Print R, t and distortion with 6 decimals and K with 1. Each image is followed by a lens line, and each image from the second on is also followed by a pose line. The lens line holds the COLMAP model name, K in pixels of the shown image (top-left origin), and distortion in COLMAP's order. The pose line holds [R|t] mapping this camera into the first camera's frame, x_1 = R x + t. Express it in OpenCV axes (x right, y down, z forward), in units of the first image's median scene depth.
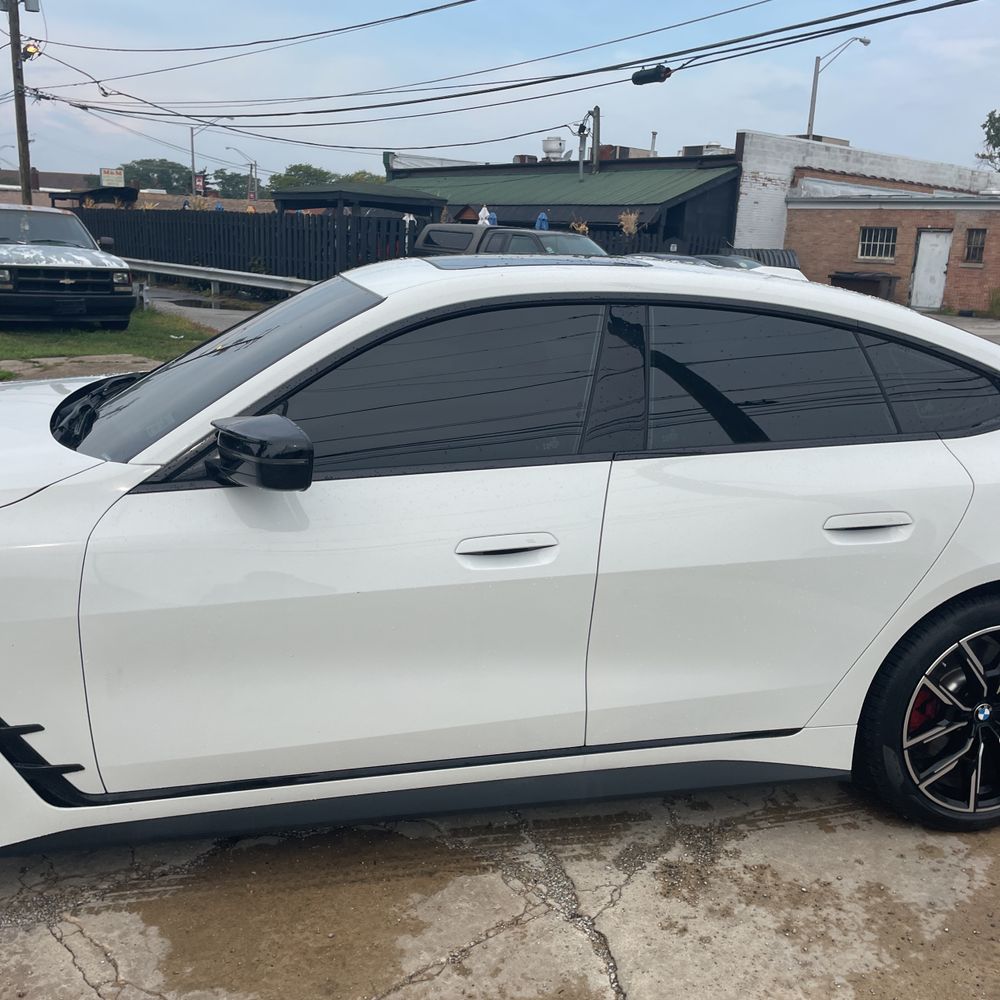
lens RADIAL K [[1003.9, 0, 500.0], [0, 1003.9, 500.0], [0, 0, 1]] dist [0.092778, -0.121953]
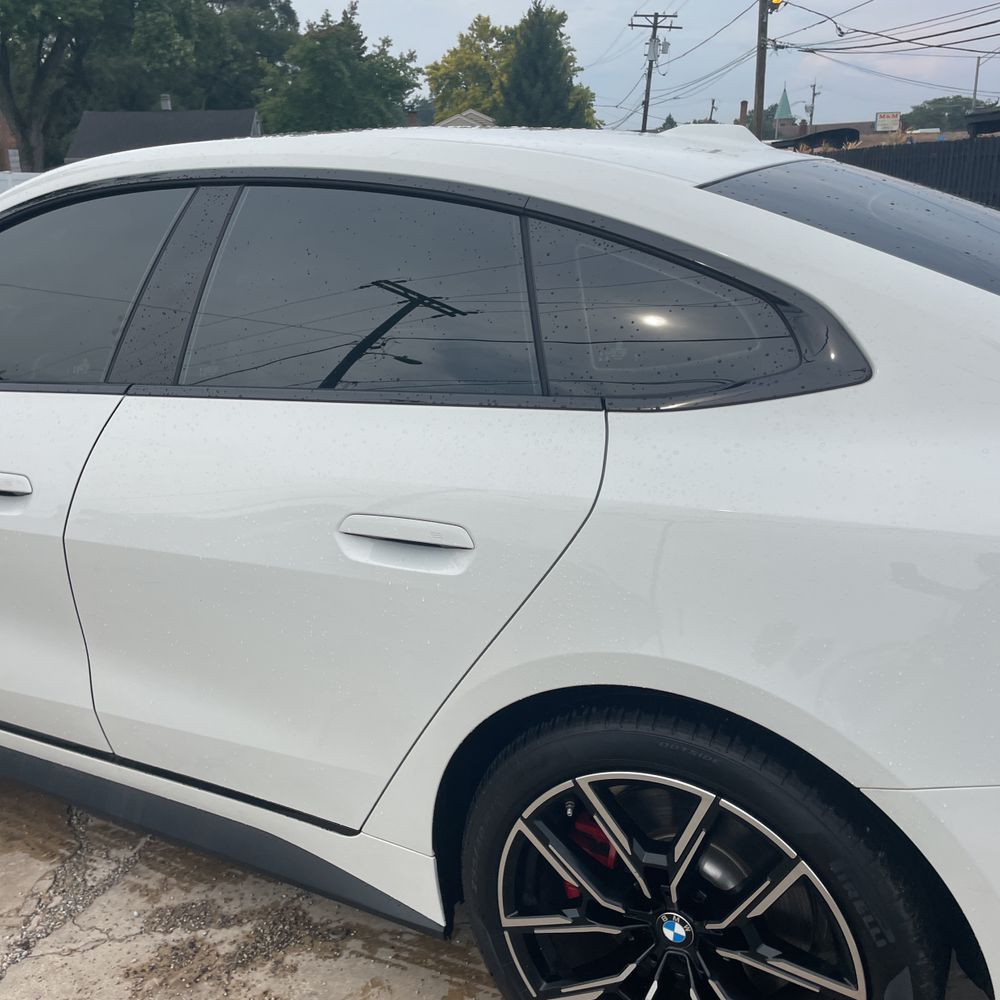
lens RADIAL K [[1003.9, 0, 500.0], [0, 1003.9, 500.0], [0, 0, 1]] dist [0.092778, -0.121953]
pose [[0.748001, 0.139880, -0.648789, 0.087220], [-0.109466, 0.990152, 0.087274, -0.006203], [0.654608, 0.005739, 0.755947, 0.064650]]
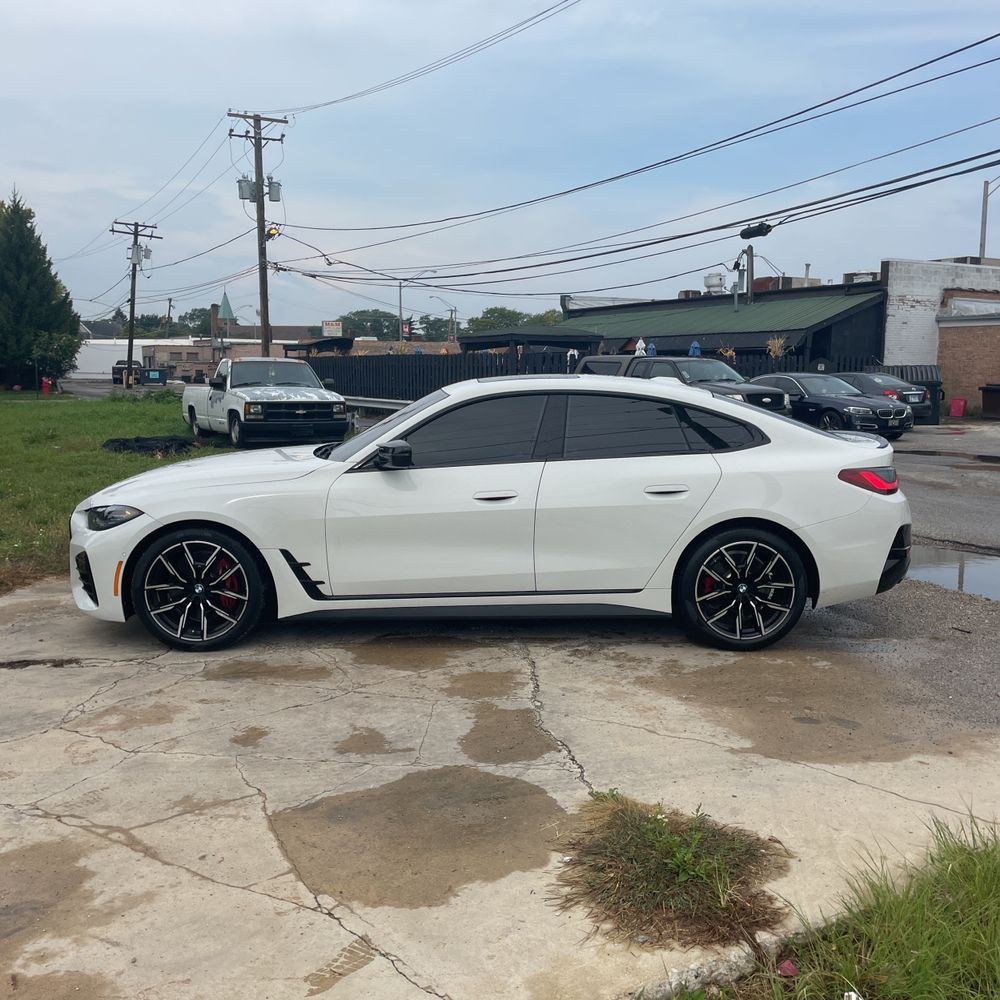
lens RADIAL K [[1014.2, 0, 484.6], [0, 1014.2, 502.7], [0, 0, 1]] dist [0.117382, -0.181461]
pose [[0.978739, -0.012036, -0.204758, 0.047207], [-0.013244, 0.992485, -0.121646, 0.035424], [0.204683, 0.121772, 0.971224, -0.132126]]
